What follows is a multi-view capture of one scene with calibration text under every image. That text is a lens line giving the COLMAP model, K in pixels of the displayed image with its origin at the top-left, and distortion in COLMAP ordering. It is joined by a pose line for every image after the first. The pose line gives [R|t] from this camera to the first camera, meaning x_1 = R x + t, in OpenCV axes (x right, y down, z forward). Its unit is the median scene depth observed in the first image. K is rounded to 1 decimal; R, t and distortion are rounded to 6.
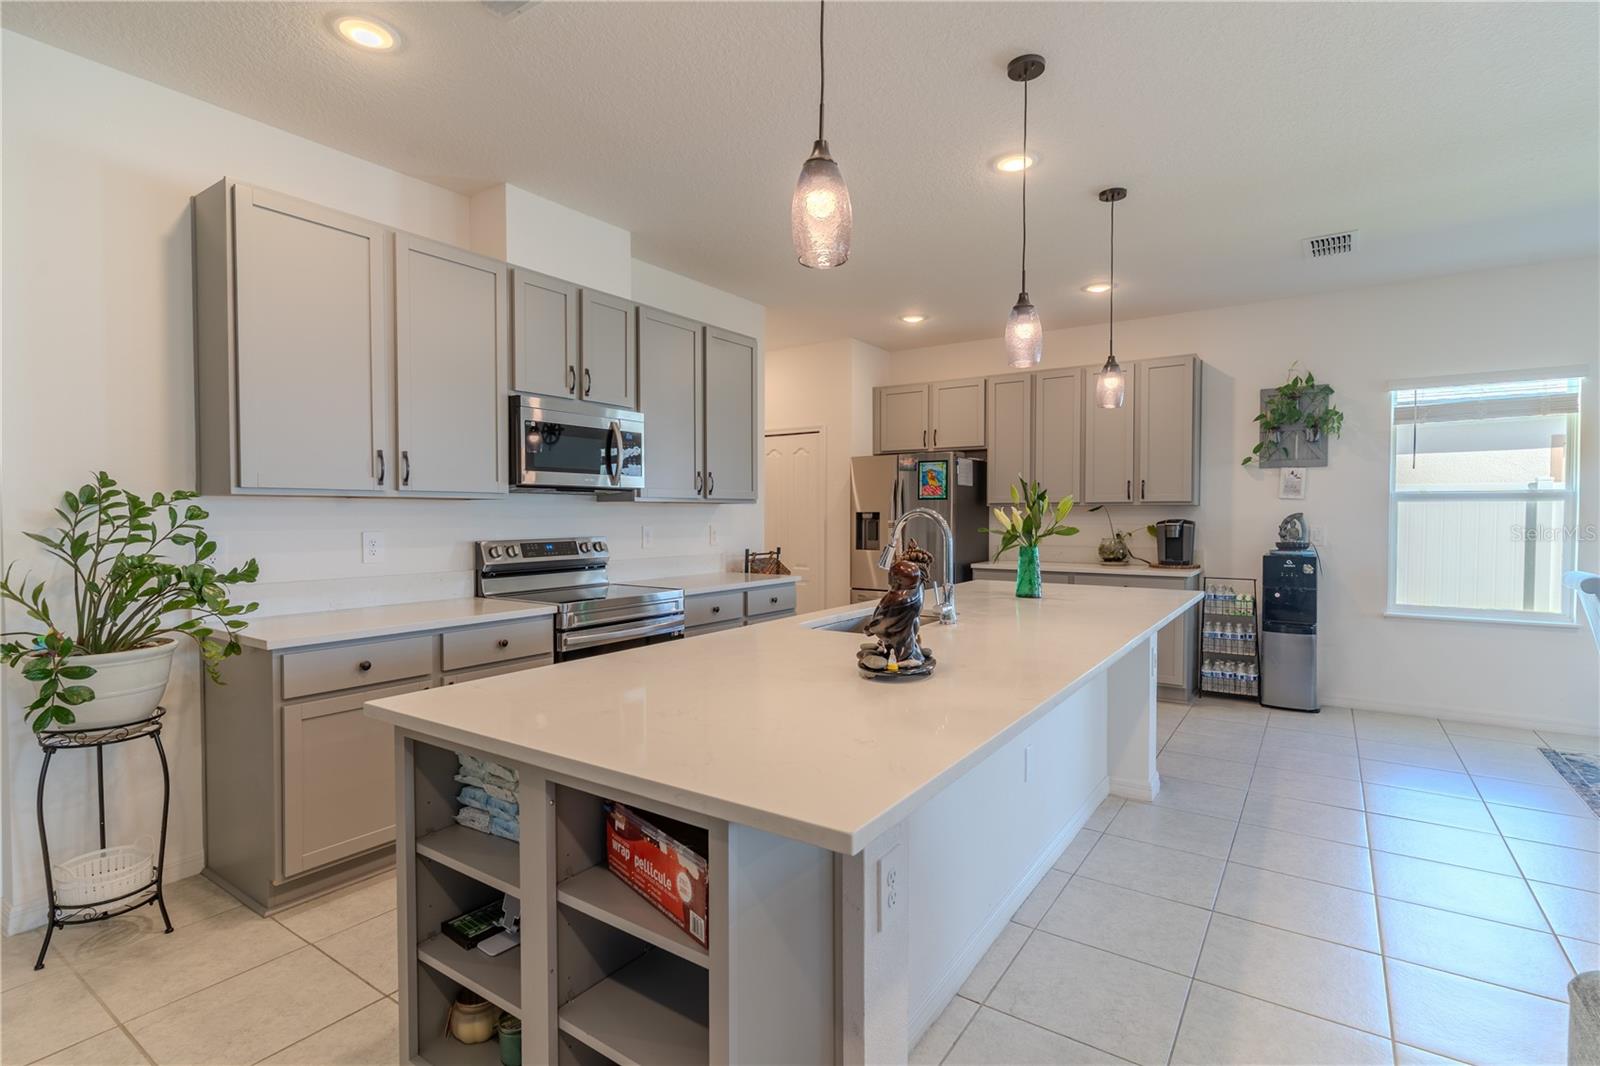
lens RADIAL K [[762.8, 0, 800.9], [0, 762.8, 532.3], [0, 0, 1]] dist [0.000353, -0.000452]
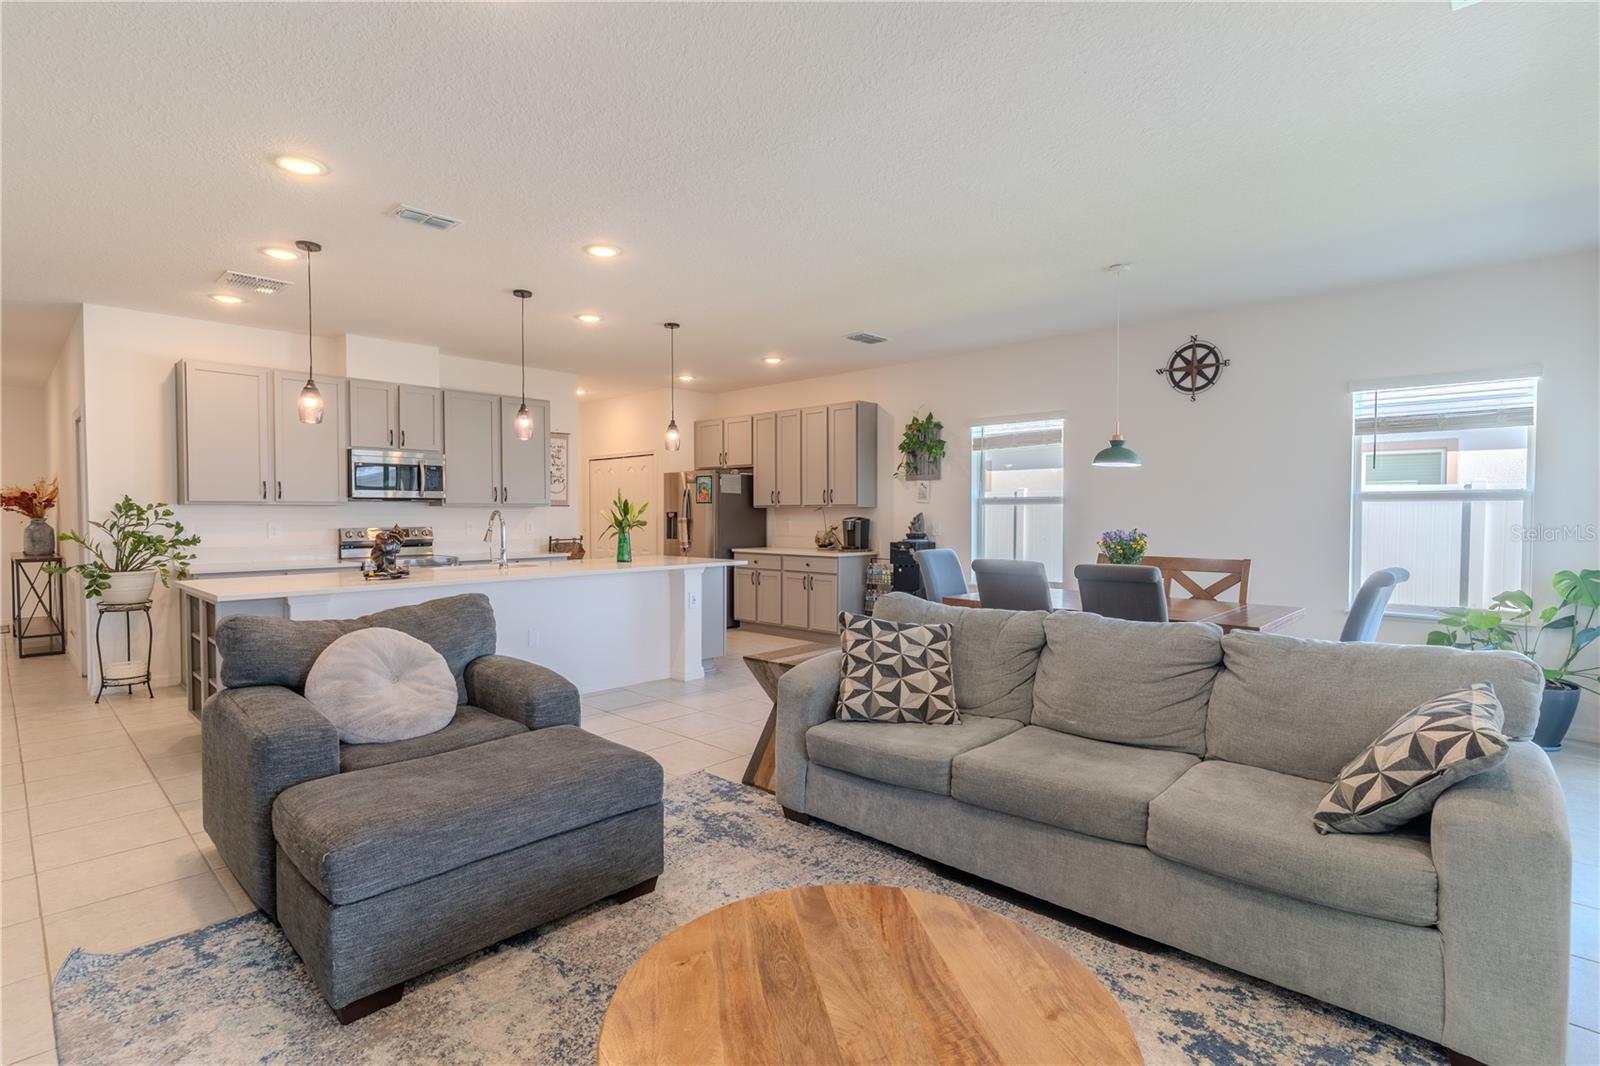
lens RADIAL K [[762.8, 0, 802.5], [0, 762.8, 531.6], [0, 0, 1]] dist [0.000353, -0.000452]
pose [[0.988870, 0.003678, -0.148735, 0.849221], [-0.003757, 0.999993, -0.000249, 0.014201], [0.148733, 0.000805, 0.988877, -0.570443]]
